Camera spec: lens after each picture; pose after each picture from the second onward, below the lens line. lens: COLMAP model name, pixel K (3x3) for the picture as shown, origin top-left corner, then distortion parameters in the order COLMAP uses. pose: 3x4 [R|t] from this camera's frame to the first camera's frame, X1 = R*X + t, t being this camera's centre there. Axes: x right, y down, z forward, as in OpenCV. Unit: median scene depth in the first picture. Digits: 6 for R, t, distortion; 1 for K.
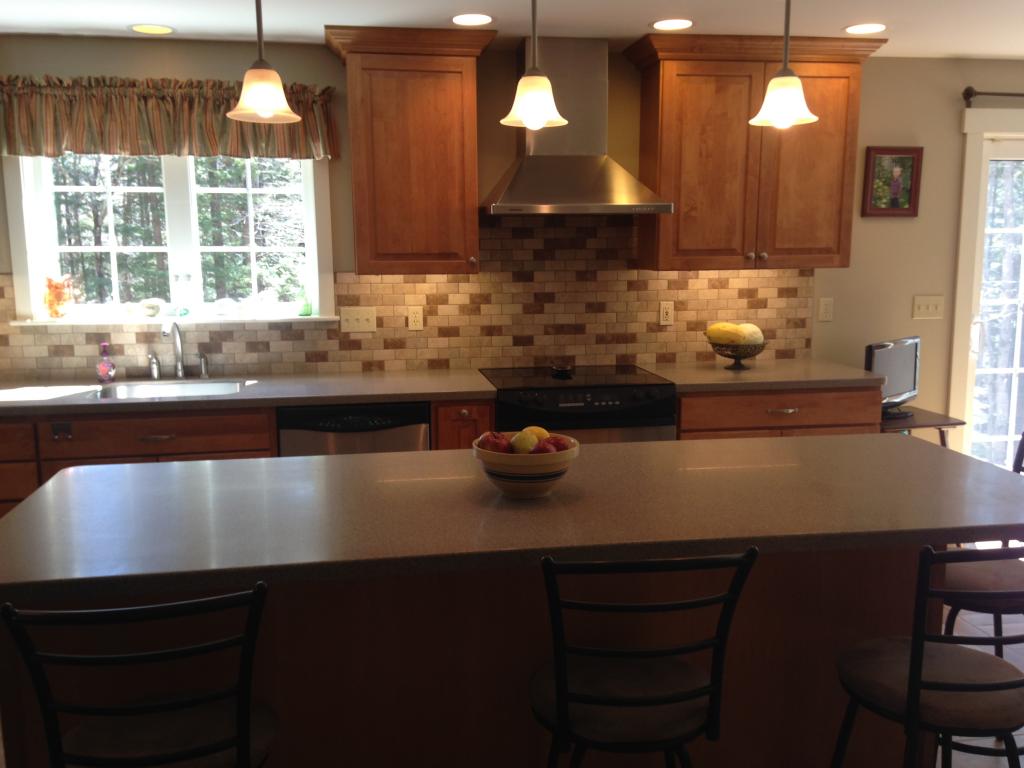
lens RADIAL K [[931.0, 0, 513.5], [0, 931.0, 378.2], [0, 0, 1]] dist [0.164996, -0.244436]
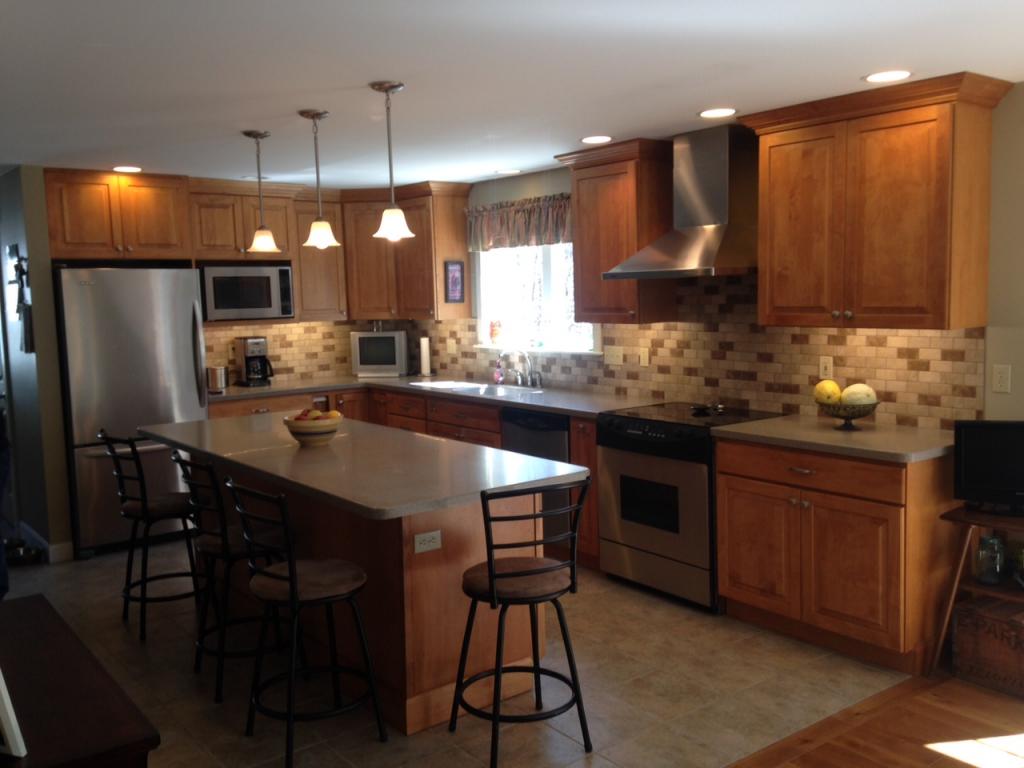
lens RADIAL K [[931.0, 0, 513.5], [0, 931.0, 378.2], [0, 0, 1]] dist [0.164996, -0.244436]
pose [[0.475108, 0.079342, -0.876343, 0.929382], [-0.112856, 0.993196, 0.028737, -0.051669], [0.872660, 0.085248, 0.480830, 0.227631]]
